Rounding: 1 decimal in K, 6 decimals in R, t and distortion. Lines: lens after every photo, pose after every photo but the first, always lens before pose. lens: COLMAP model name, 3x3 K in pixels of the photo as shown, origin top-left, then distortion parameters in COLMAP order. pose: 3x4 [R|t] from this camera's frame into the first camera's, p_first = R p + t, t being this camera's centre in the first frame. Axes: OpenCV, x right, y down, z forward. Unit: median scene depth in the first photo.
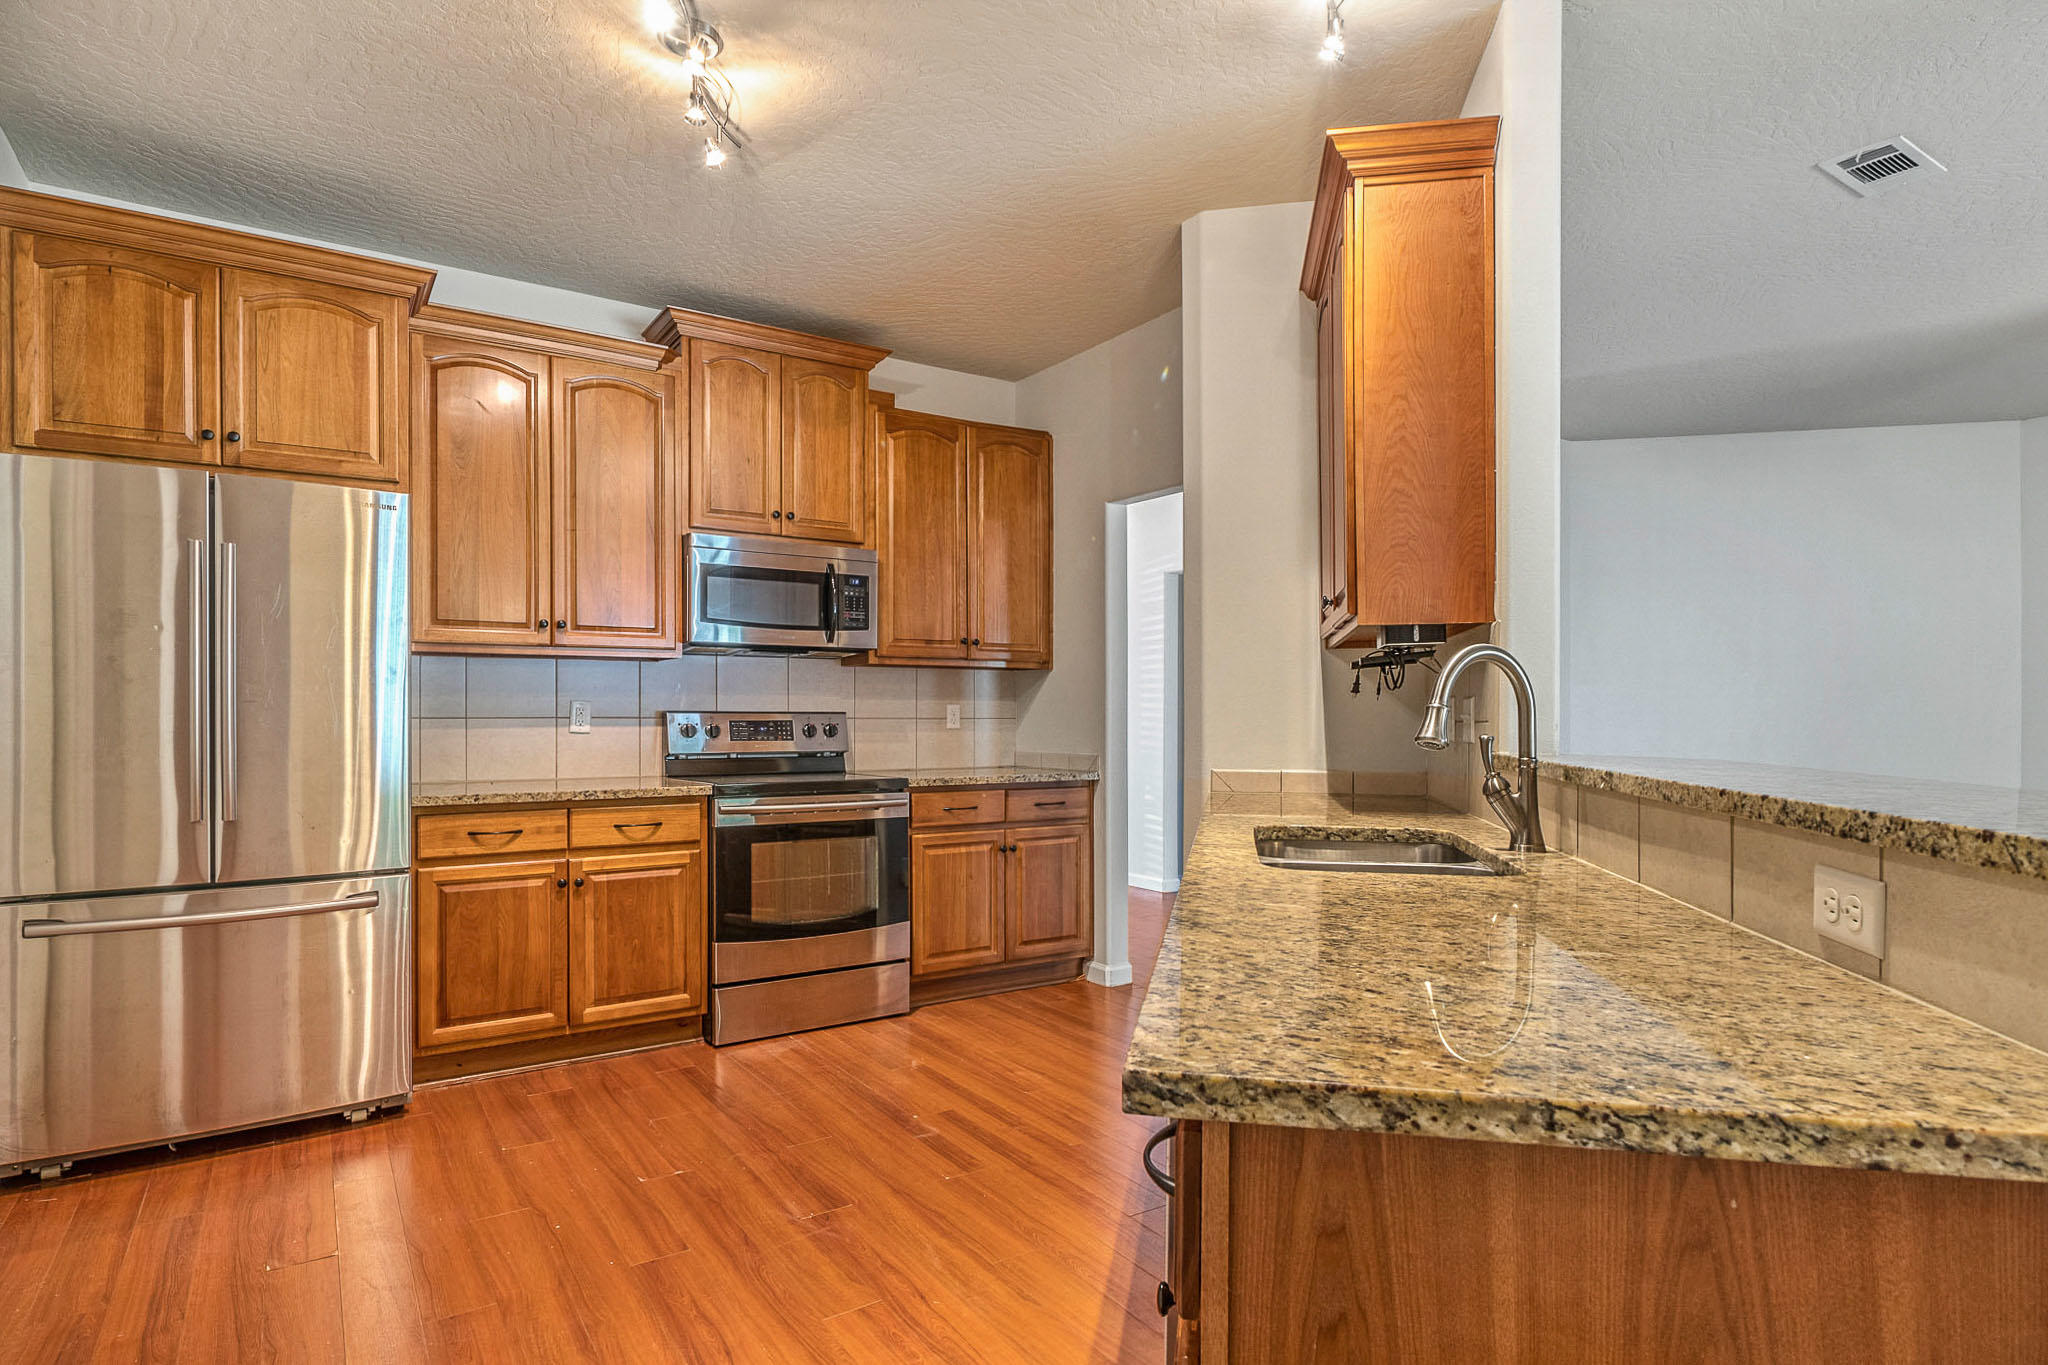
lens RADIAL K [[1084.2, 0, 1024.0], [0, 1084.2, 682.5], [0, 0, 1]] dist [0.002028, 0.000277]
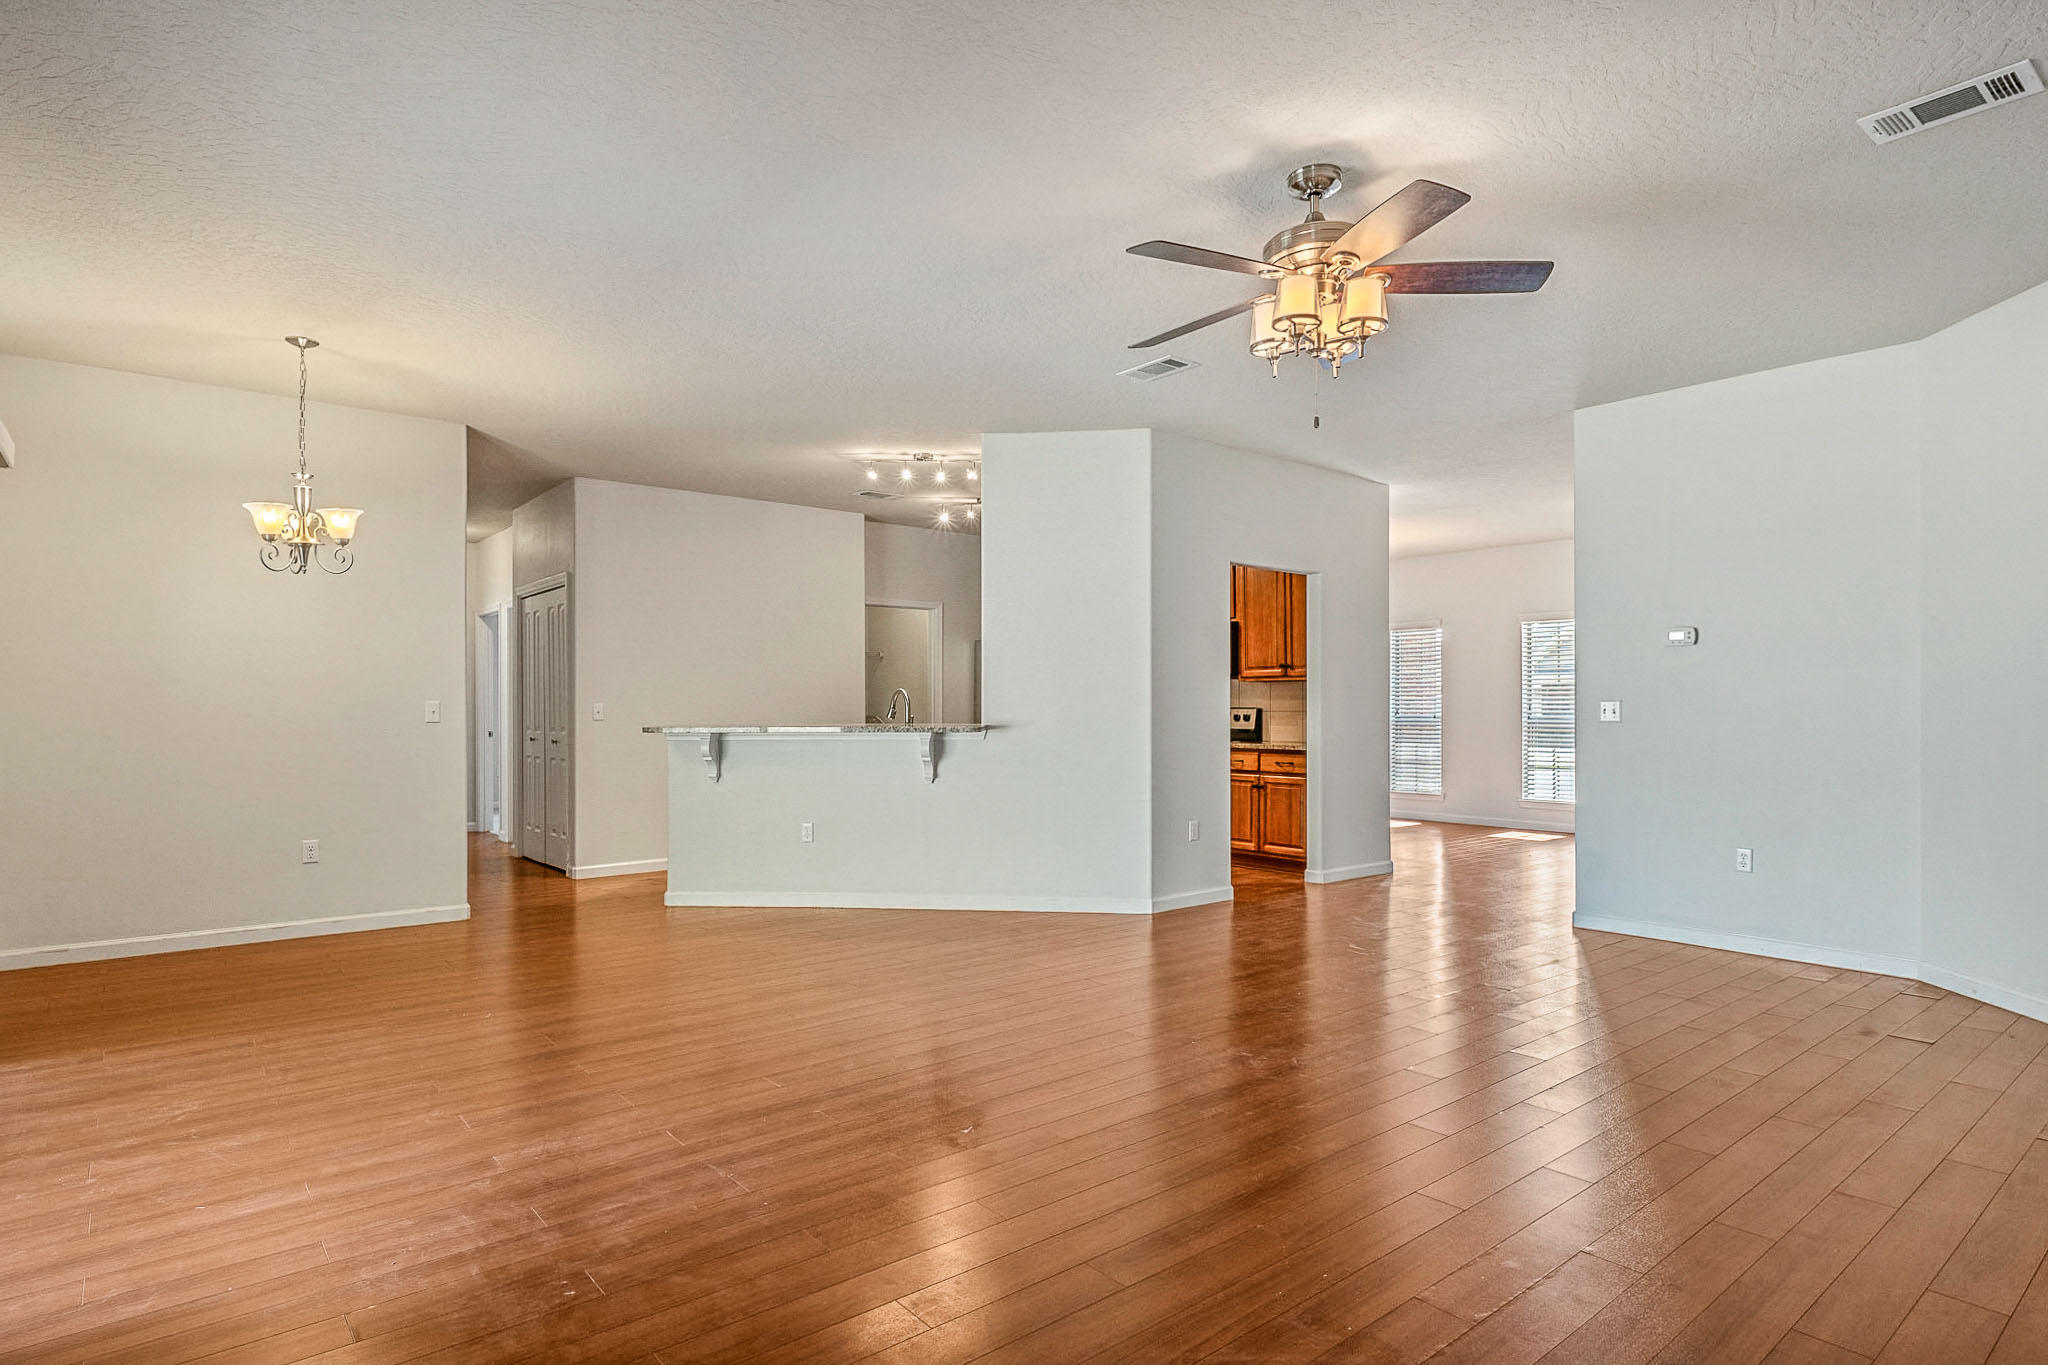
lens RADIAL K [[1084.2, 0, 1024.0], [0, 1084.2, 682.5], [0, 0, 1]] dist [0.002028, 0.000277]
pose [[0.097352, -0.022527, -0.994995, 1.673088], [0.026130, 0.999457, -0.020072, 0.012626], [0.994907, -0.024045, 0.097887, 0.466200]]
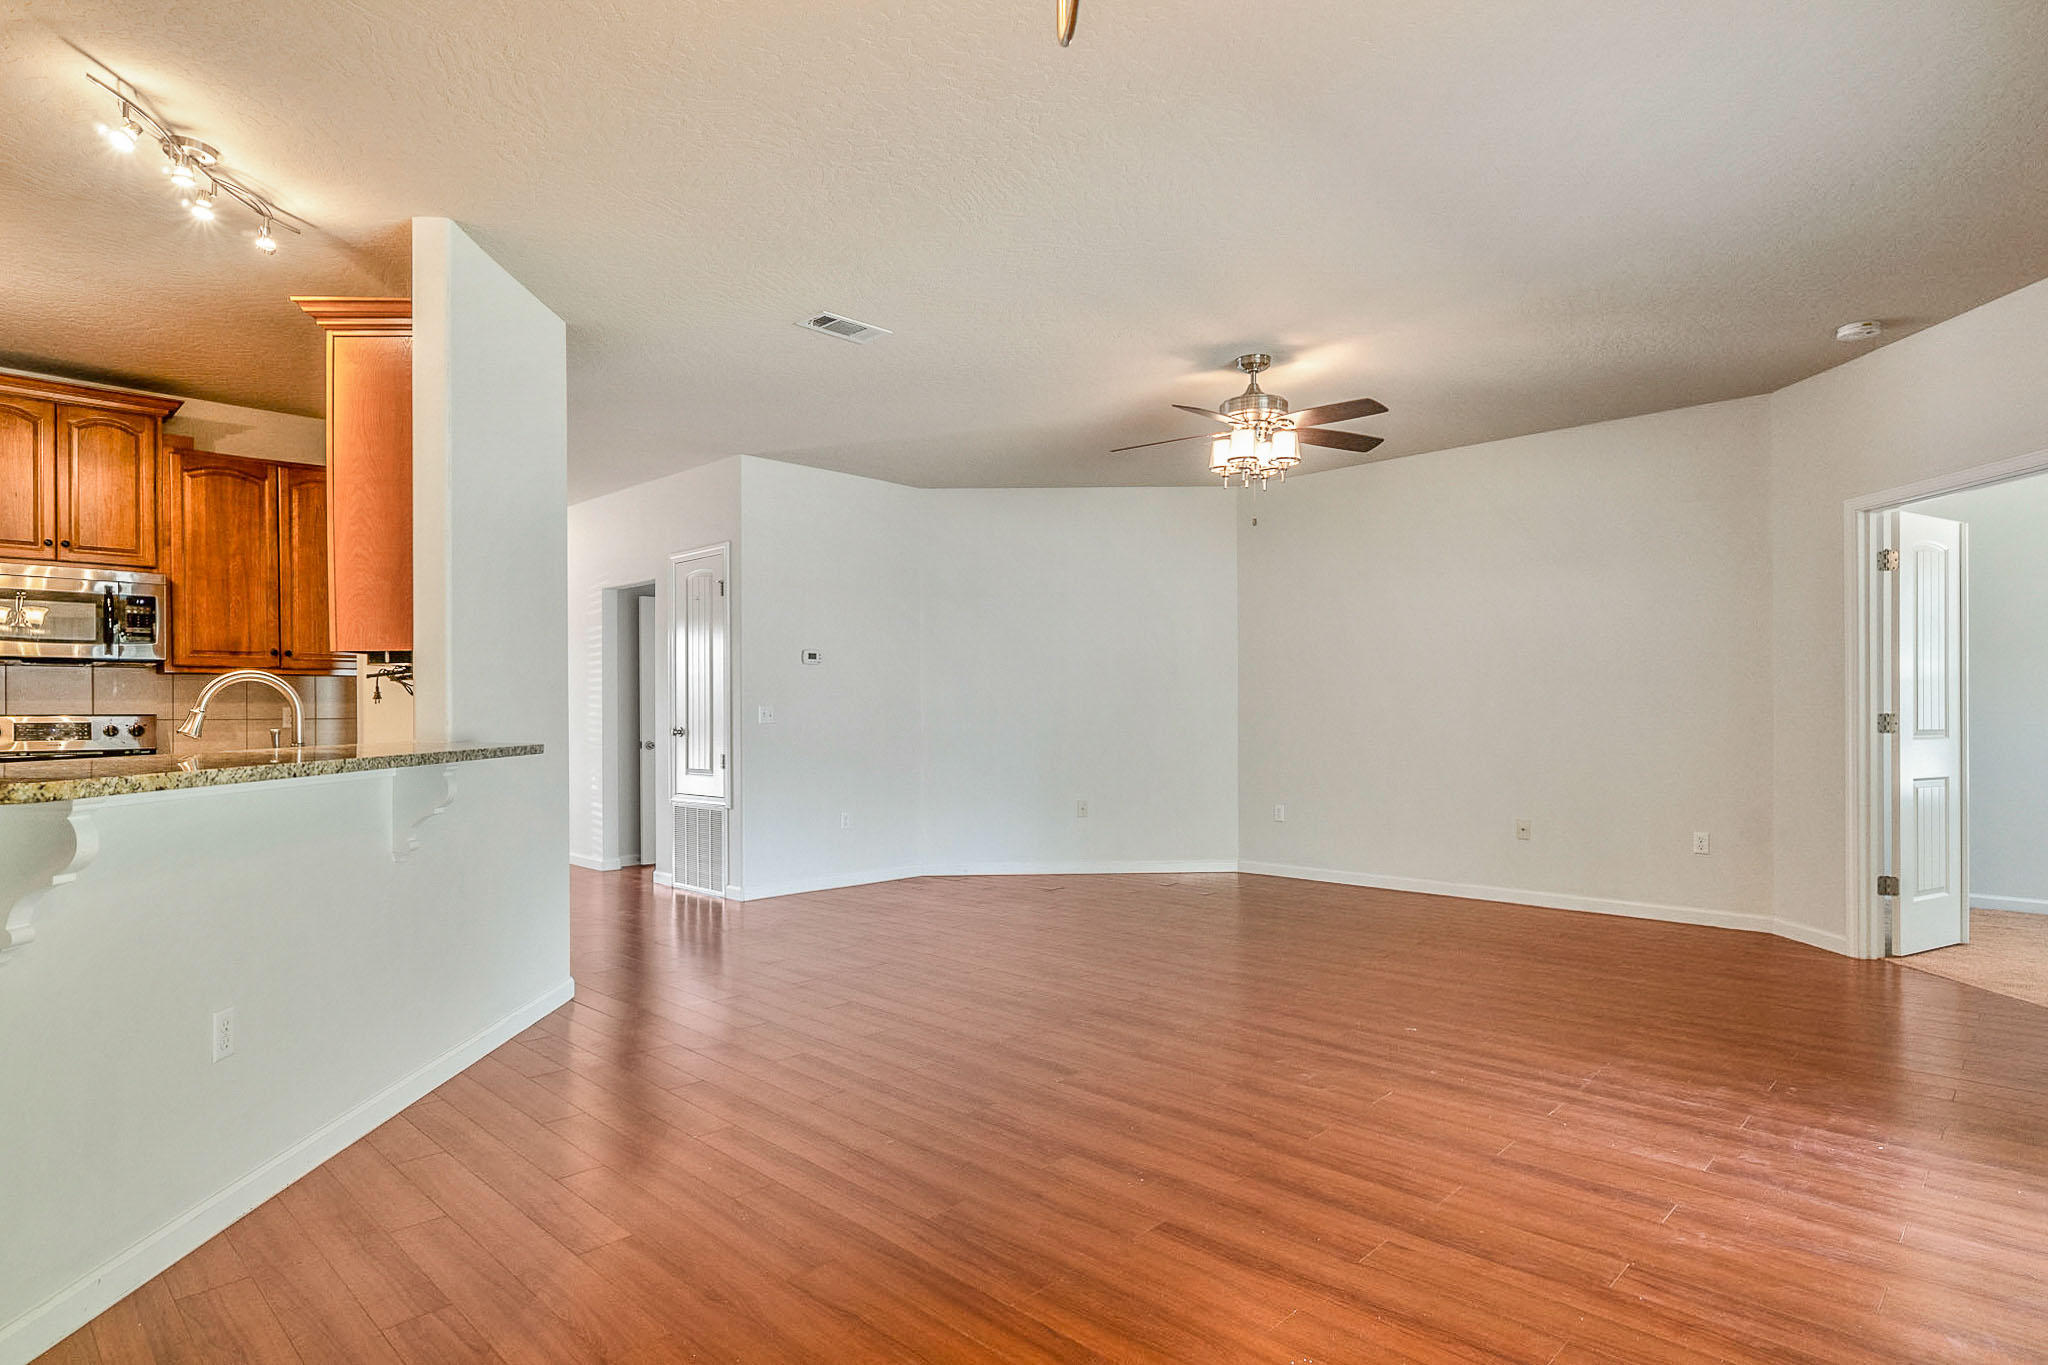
lens RADIAL K [[1084.2, 0, 1024.0], [0, 1084.2, 682.5], [0, 0, 1]] dist [0.002028, 0.000277]
pose [[0.978706, -0.001446, 0.205262, 0.503653], [0.000957, 0.999996, 0.002481, -0.008432], [-0.205265, -0.002232, 0.978704, -0.307904]]
